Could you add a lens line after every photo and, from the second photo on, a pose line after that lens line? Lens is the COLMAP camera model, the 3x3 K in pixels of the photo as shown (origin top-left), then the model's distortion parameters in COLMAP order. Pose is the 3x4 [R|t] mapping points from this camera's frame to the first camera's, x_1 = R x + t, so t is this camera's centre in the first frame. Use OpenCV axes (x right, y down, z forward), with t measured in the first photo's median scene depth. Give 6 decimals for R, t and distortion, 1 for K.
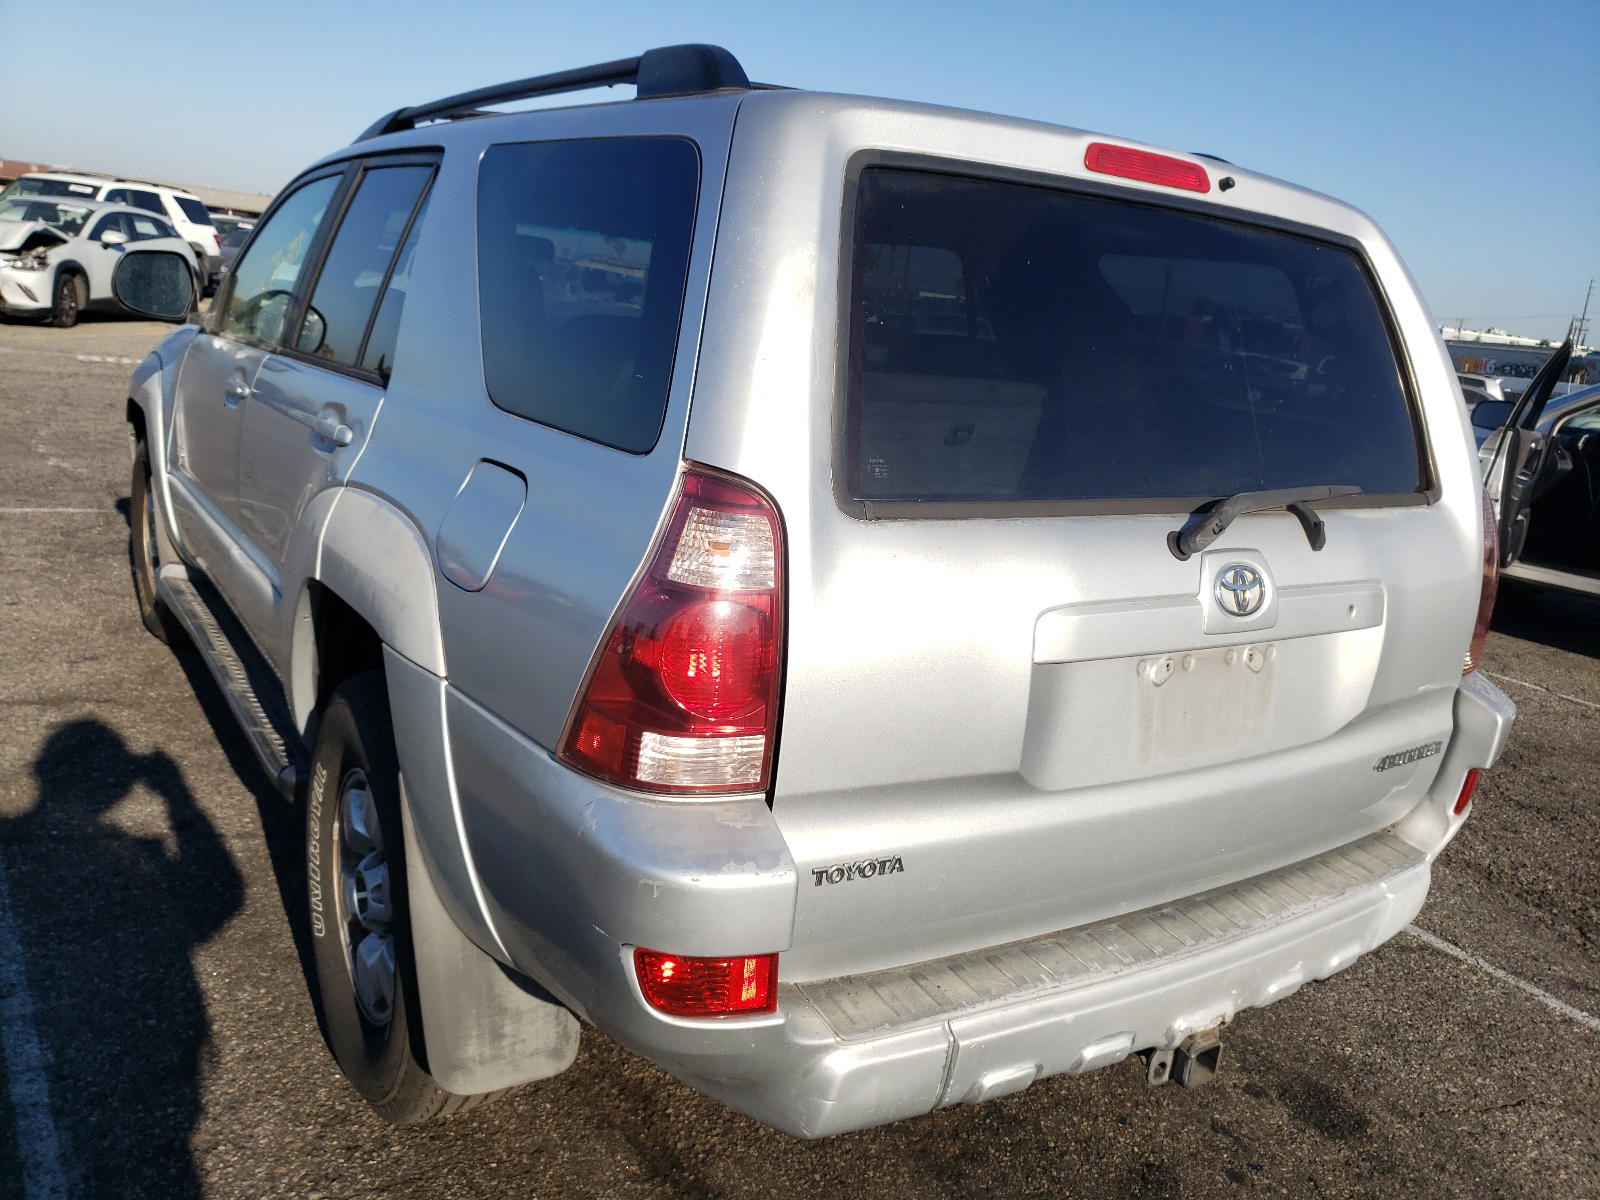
lens RADIAL K [[1269.0, 0, 799.8], [0, 1269.0, 581.8], [0, 0, 1]] dist [0.002011, -0.001186]
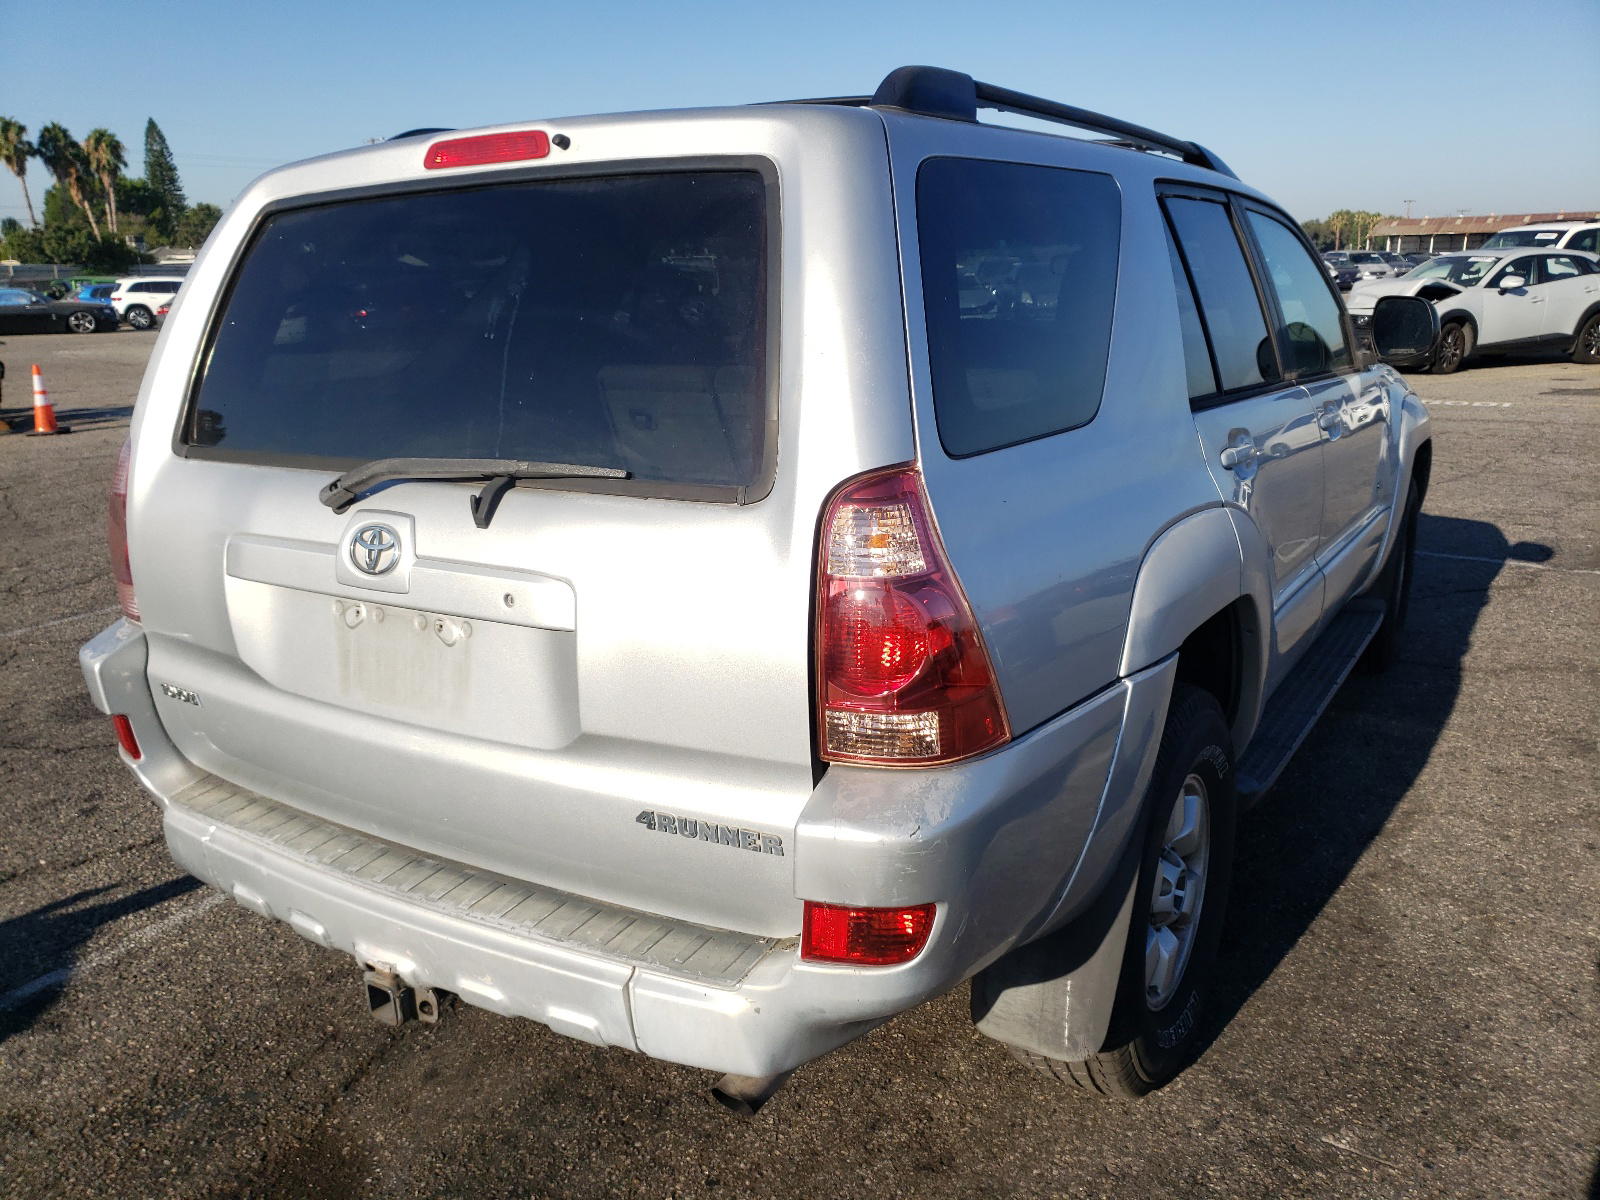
lens RADIAL K [[1228.4, 0, 800.0], [0, 1228.4, 600.0], [0, 0, 1]] dist [0.021921, 0.002784]
pose [[0.401761, 0.115275, -0.908460, 1.281256], [-0.136325, 0.988520, 0.065145, -0.060012], [0.905540, 0.097674, 0.412864, 0.815390]]
